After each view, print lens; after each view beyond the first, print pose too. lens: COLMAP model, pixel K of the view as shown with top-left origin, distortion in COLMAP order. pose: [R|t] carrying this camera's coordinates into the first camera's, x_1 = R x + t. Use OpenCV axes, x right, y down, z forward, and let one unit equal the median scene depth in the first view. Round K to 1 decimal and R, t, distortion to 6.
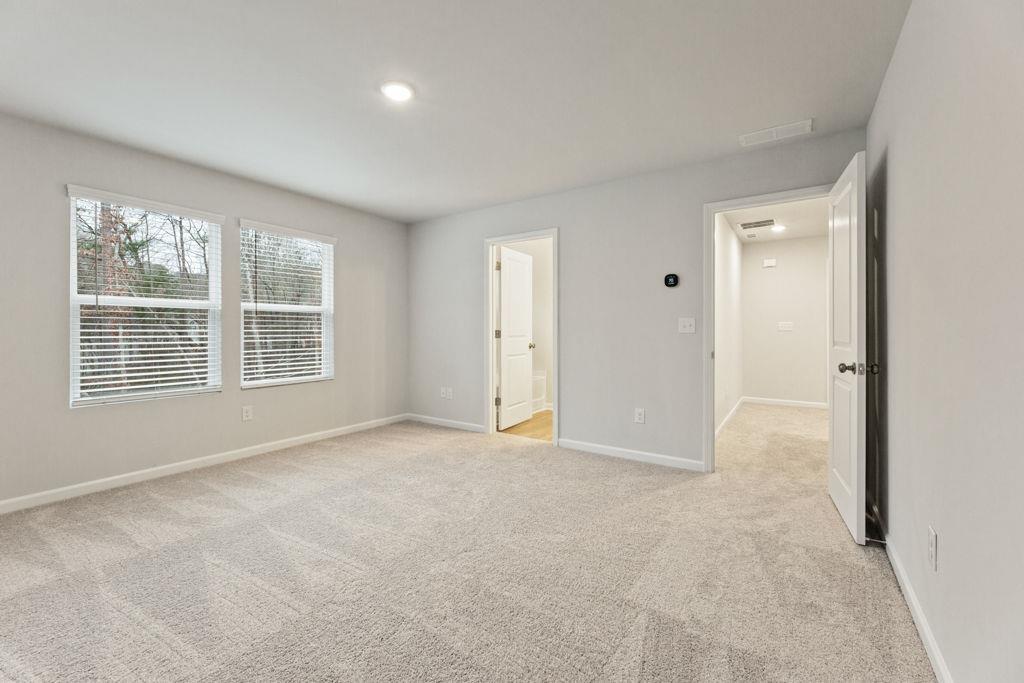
lens RADIAL K [[414.1, 0, 514.3], [0, 414.1, 344.3], [0, 0, 1]] dist [-0.003643, 0.000348]
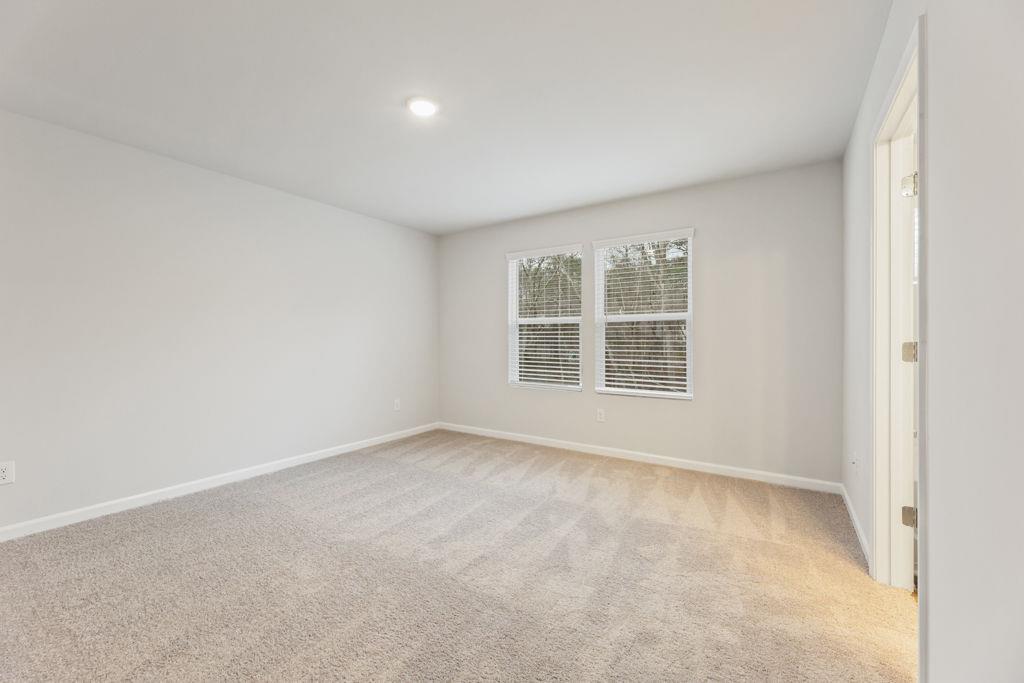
lens RADIAL K [[414.1, 0, 505.9], [0, 414.1, 343.4], [0, 0, 1]] dist [-0.003643, 0.000348]
pose [[0.000303, 0.012449, -0.999922, 0.514064], [-0.036633, 0.999251, 0.012429, -0.034107], [0.999329, 0.036627, 0.000759, 0.828820]]
